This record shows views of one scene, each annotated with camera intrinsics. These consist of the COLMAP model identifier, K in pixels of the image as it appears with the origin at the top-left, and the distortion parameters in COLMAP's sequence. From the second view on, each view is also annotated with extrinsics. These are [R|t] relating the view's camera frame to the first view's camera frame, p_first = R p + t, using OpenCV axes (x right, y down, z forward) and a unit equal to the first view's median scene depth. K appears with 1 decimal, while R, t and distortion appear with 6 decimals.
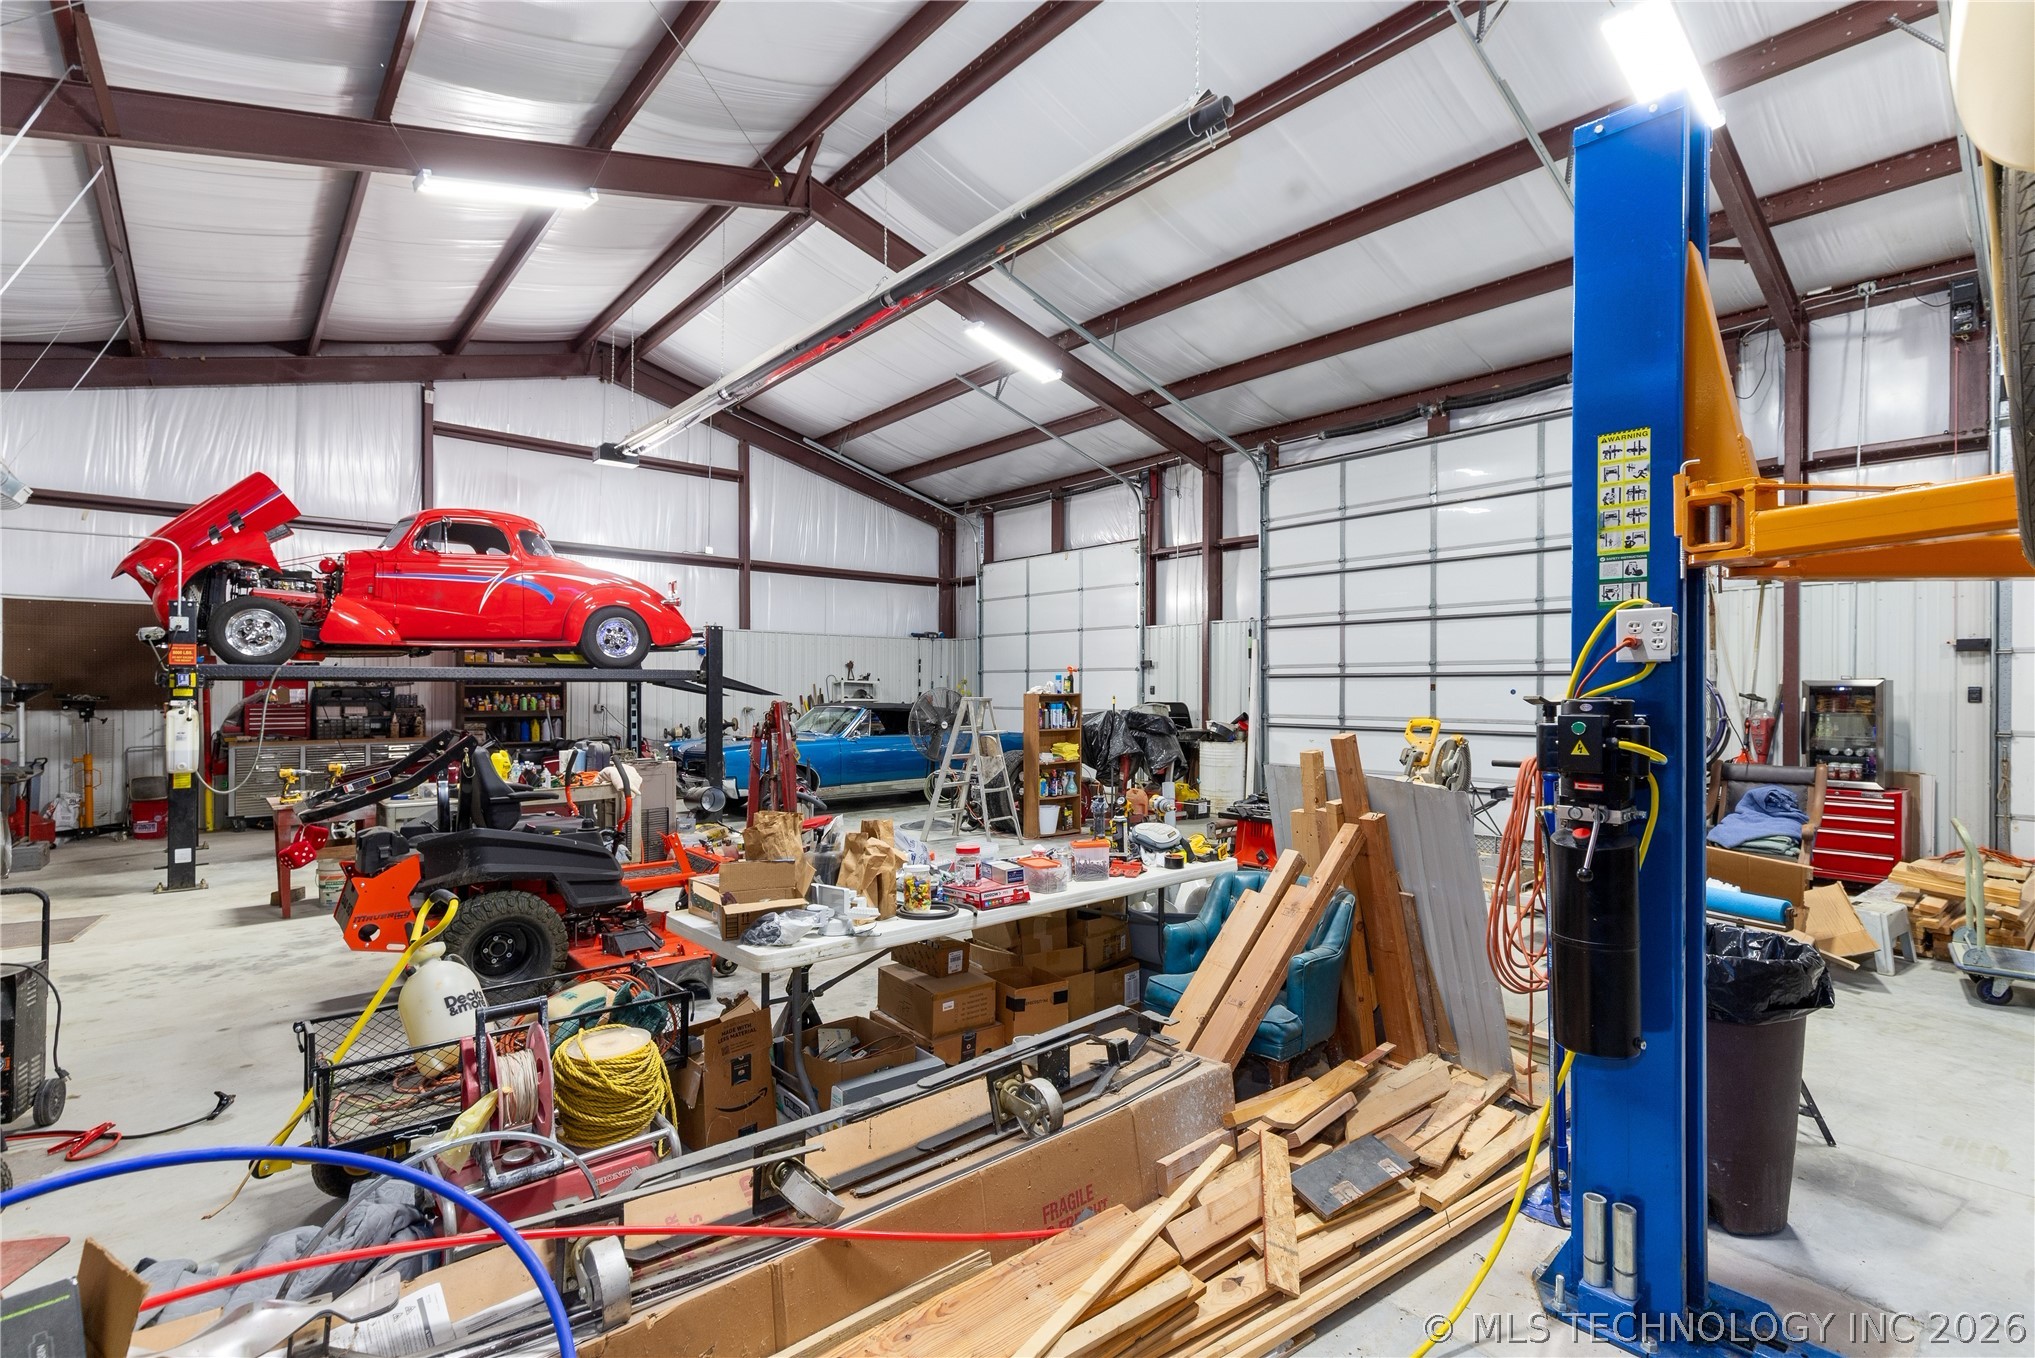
lens RADIAL K [[930.6, 0, 1038.8], [0, 930.6, 694.4], [0, 0, 1]] dist [0.010737, -0.000202]
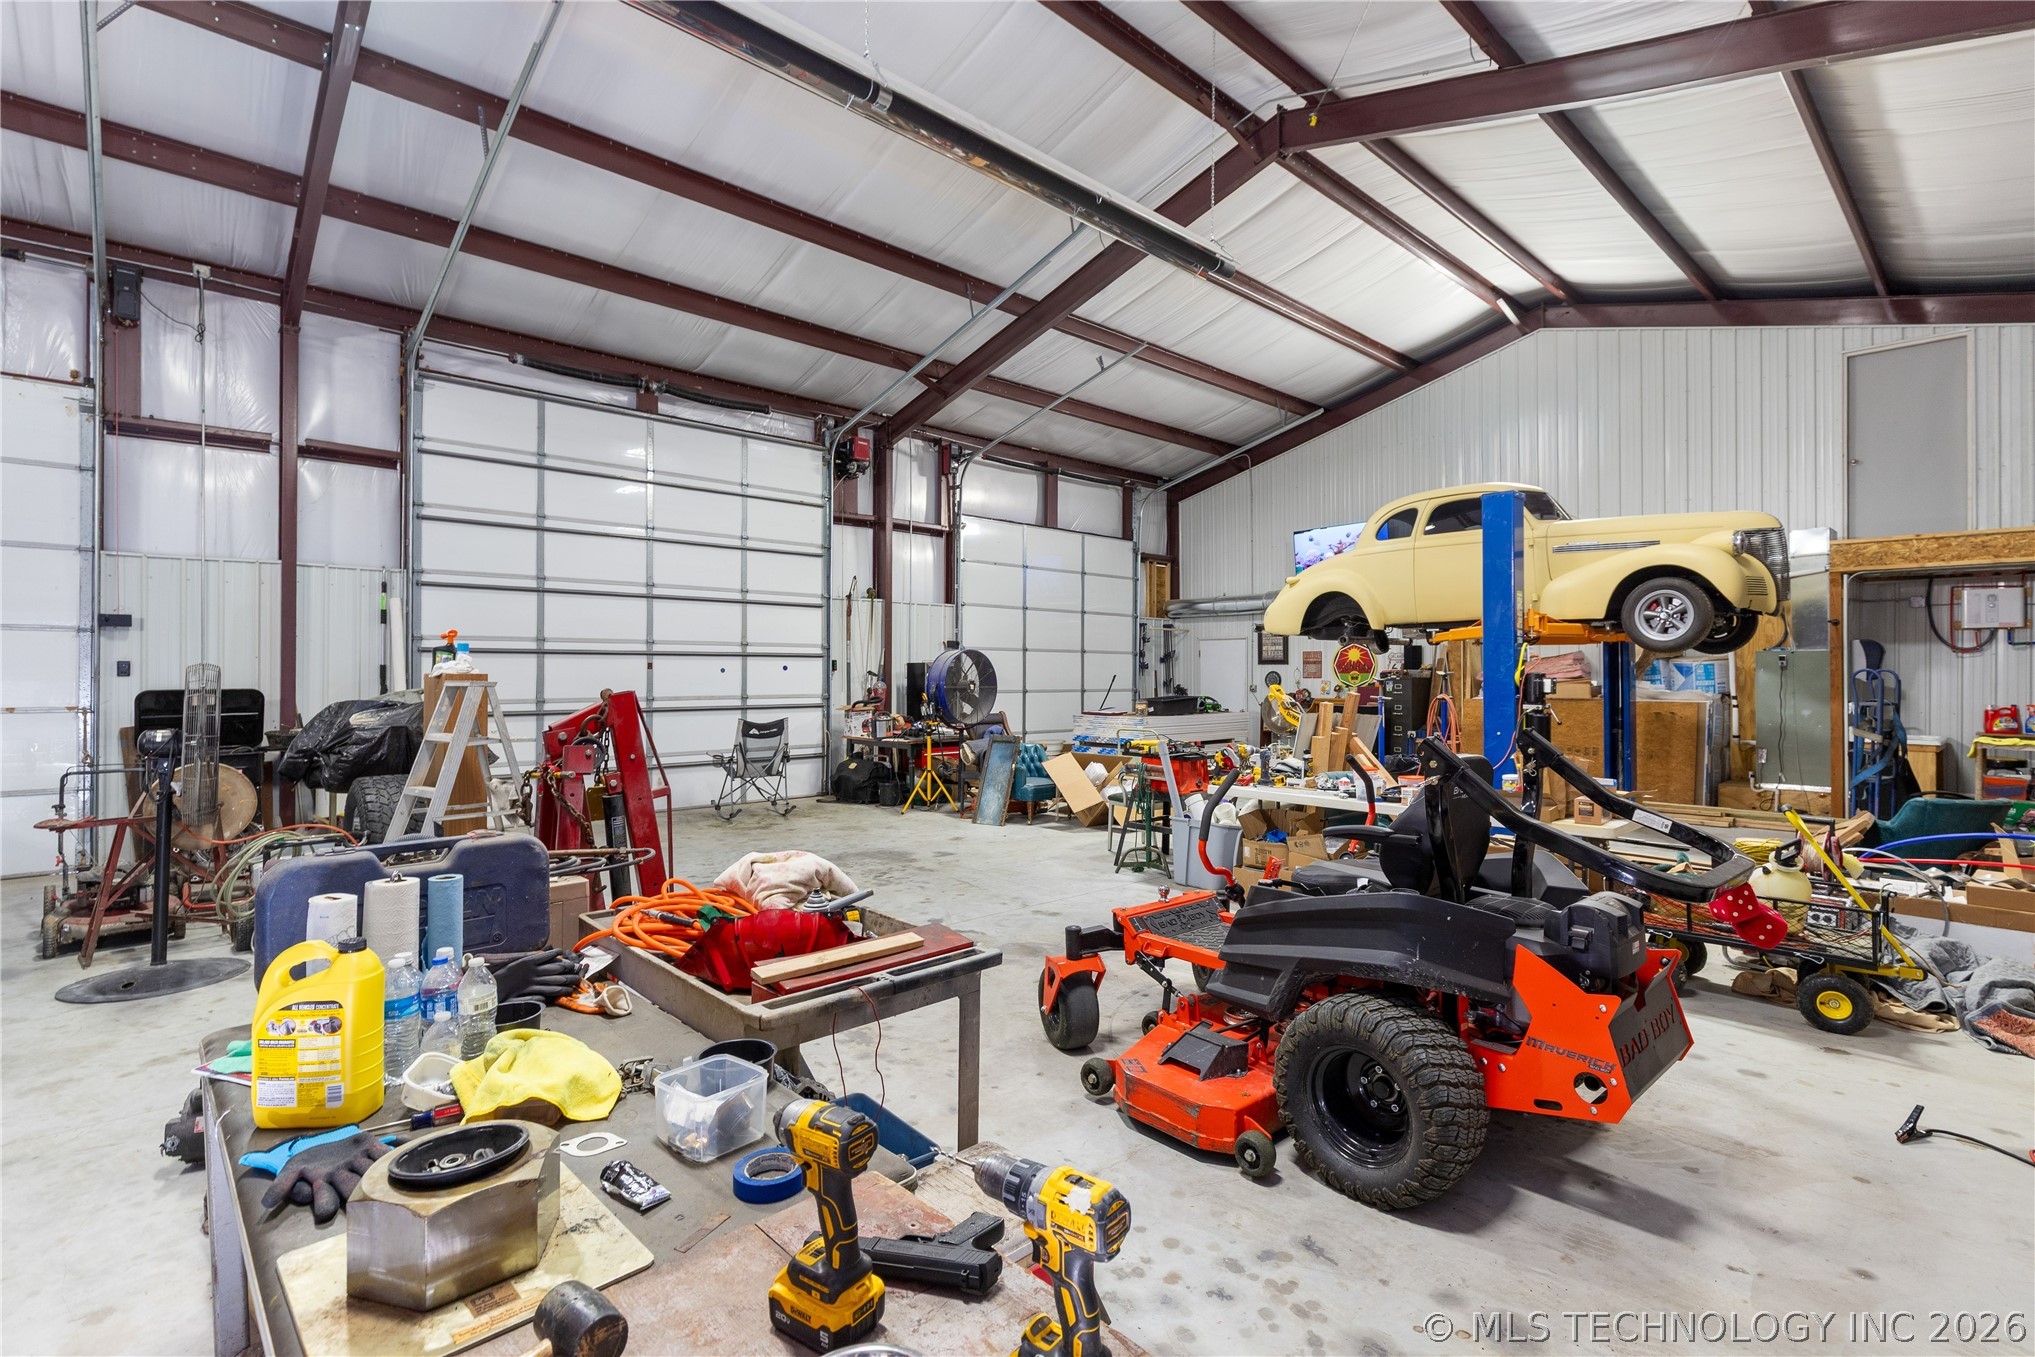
lens RADIAL K [[926.3, 0, 1017.5], [0, 926.3, 678.5], [0, 0, 1]] dist [0.002330, 0.000075]
pose [[-0.022743, -0.009554, 0.999696, -0.534001], [0.003376, 0.999948, 0.009633, -0.002286], [-0.999736, 0.003594, -0.022710, 0.589348]]
